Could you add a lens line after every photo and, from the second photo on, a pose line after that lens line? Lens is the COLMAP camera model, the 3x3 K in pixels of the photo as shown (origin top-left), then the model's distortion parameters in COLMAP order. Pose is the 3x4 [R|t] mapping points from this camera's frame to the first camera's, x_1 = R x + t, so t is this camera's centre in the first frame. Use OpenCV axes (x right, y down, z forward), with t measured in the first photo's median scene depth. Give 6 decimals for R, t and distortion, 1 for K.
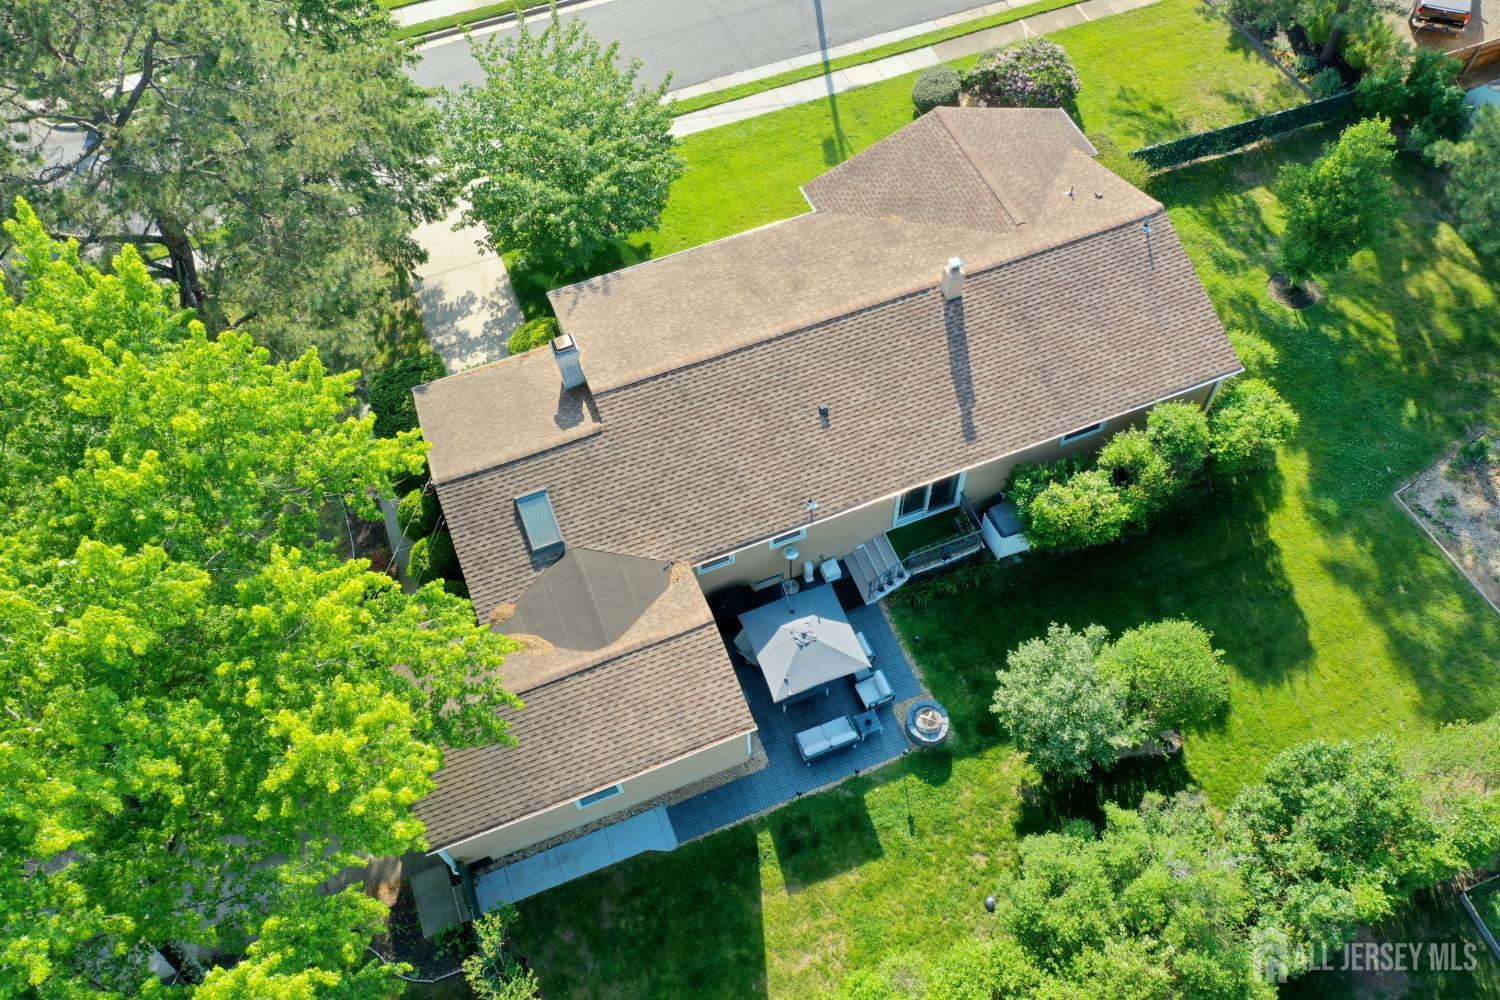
lens RADIAL K [[1160.7, 0, 750.0], [0, 1160.7, 500.0], [0, 0, 1]] dist [-0.003751, 0.000096]
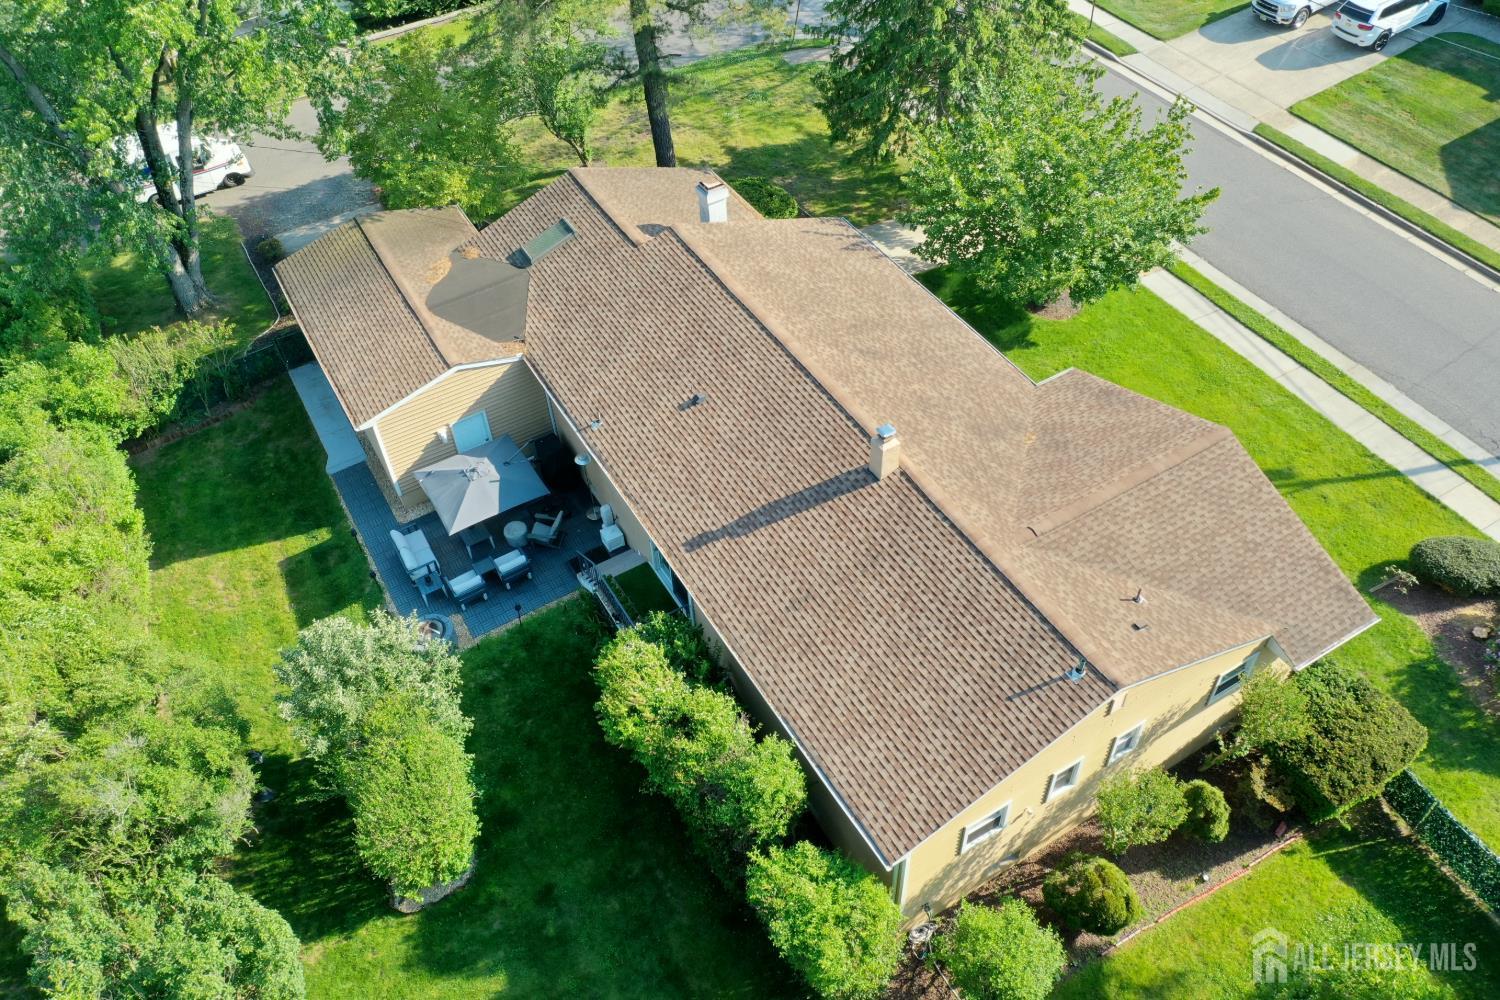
lens RADIAL K [[1195.9, 0, 750.0], [0, 1195.9, 500.0], [0, 0, 1]] dist [0.009418, -0.057216]
pose [[0.153057, 0.736475, -0.658922, 0.717713], [-0.819835, 0.466922, 0.331443, -0.371014], [0.551765, 0.489478, 0.675253, 0.436124]]
